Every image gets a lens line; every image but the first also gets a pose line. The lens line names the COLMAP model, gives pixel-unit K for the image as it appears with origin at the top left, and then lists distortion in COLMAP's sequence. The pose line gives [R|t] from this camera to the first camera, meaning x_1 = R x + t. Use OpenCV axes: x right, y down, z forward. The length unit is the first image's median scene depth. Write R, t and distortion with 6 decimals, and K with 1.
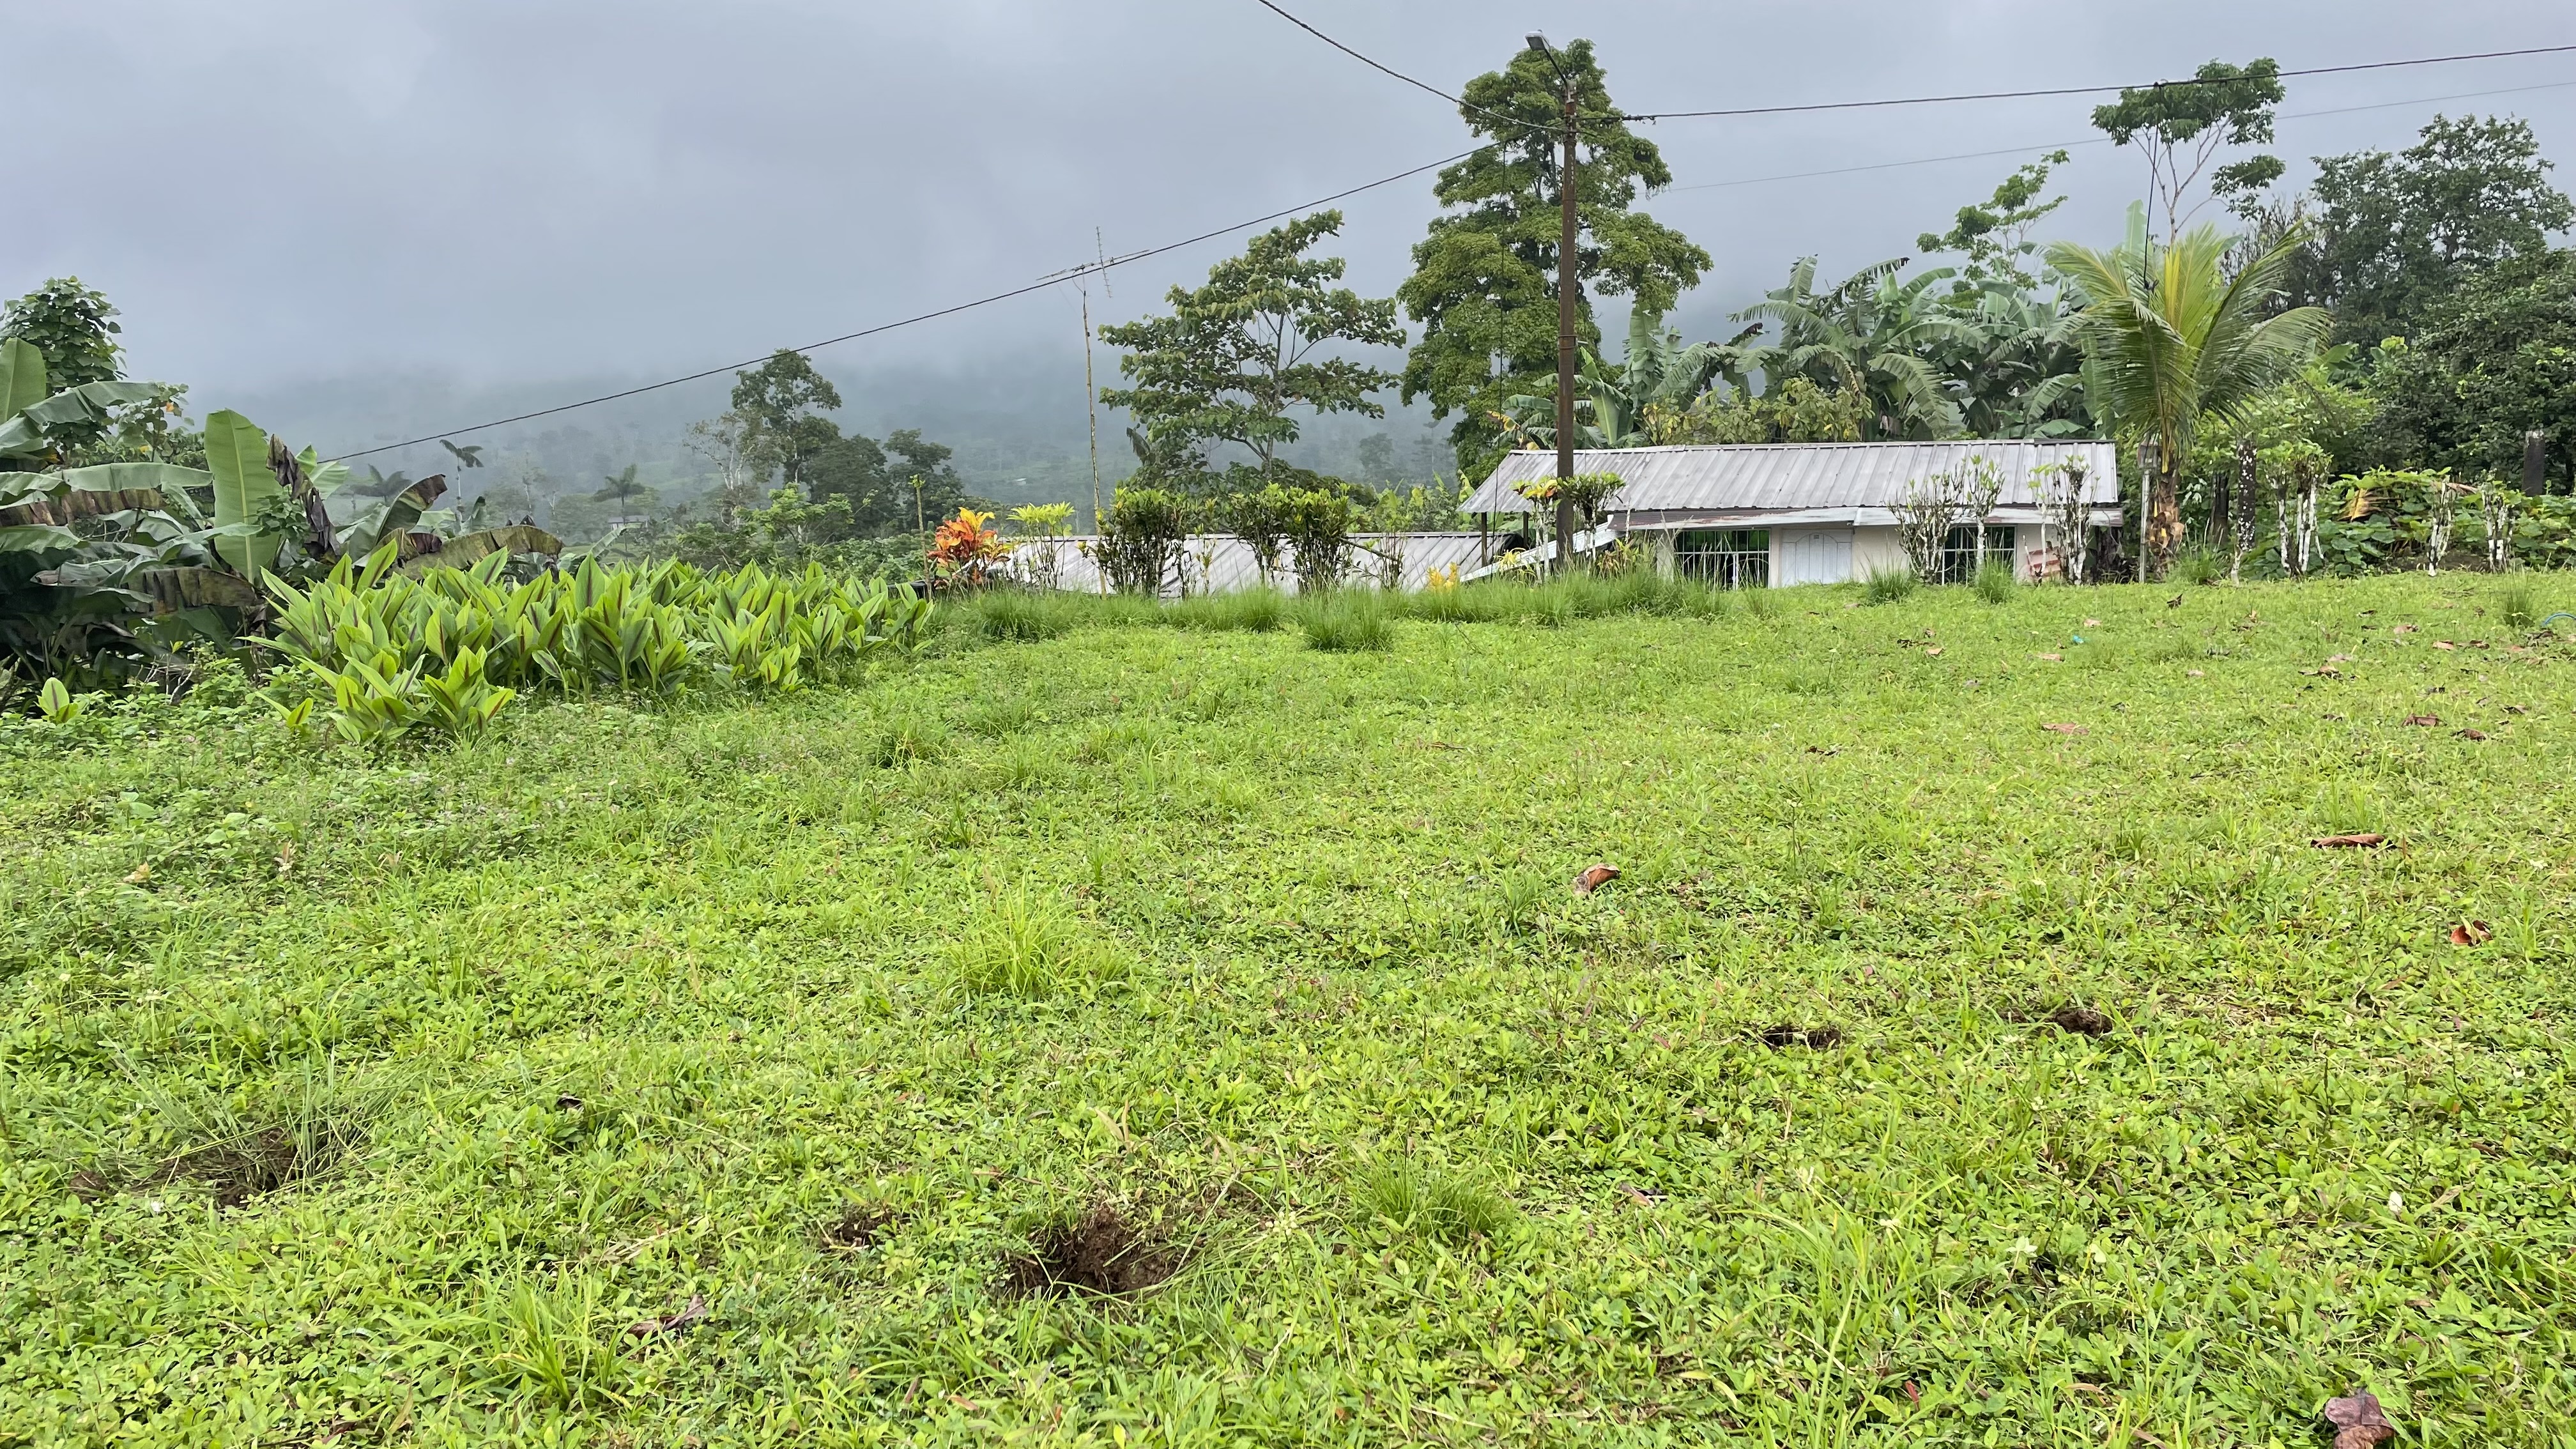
lens RADIAL K [[1990.7, 0, 1288.0], [0, 1990.7, 724.5], [0, 0, 1]] dist [0.063506, -0.088954]
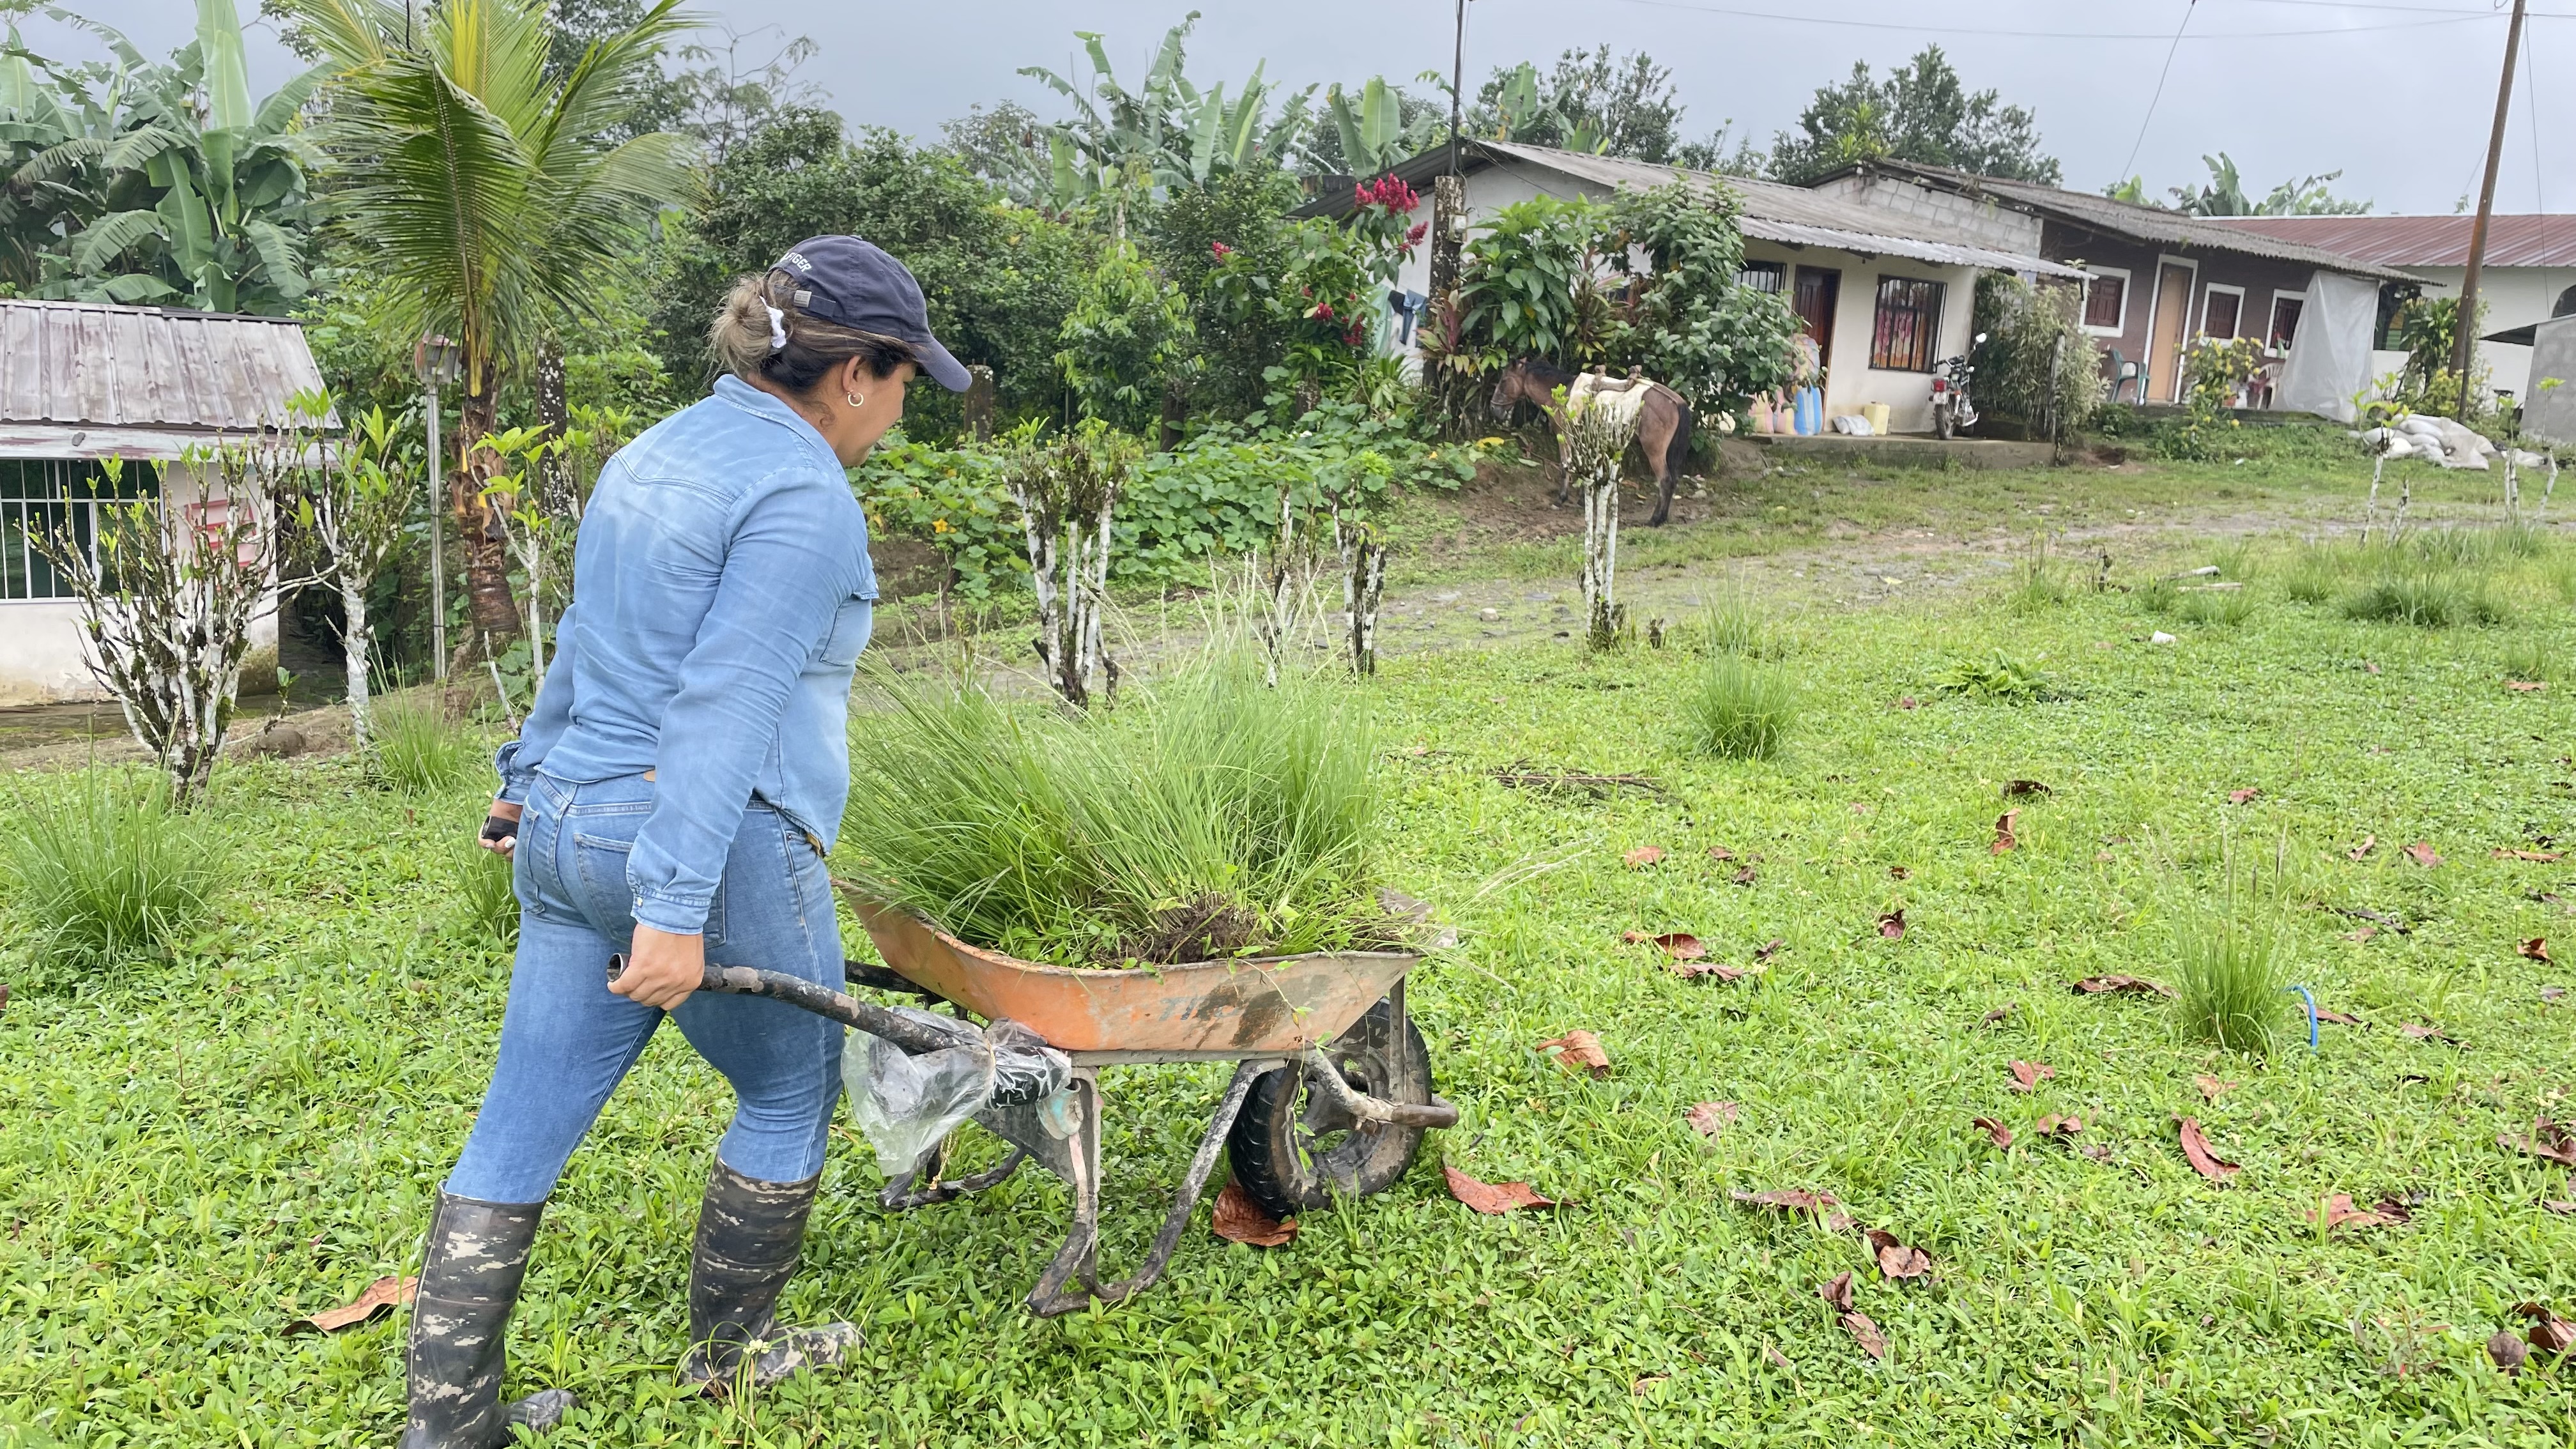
lens RADIAL K [[1990.7, 0, 1288.0], [0, 1990.7, 724.5], [0, 0, 1]] dist [0.063506, -0.088954]
pose [[0.612325, -0.084345, 0.786094, 0.063916], [0.035926, 0.996234, 0.078908, -0.036284], [-0.789789, -0.020076, 0.613050, 0.245998]]
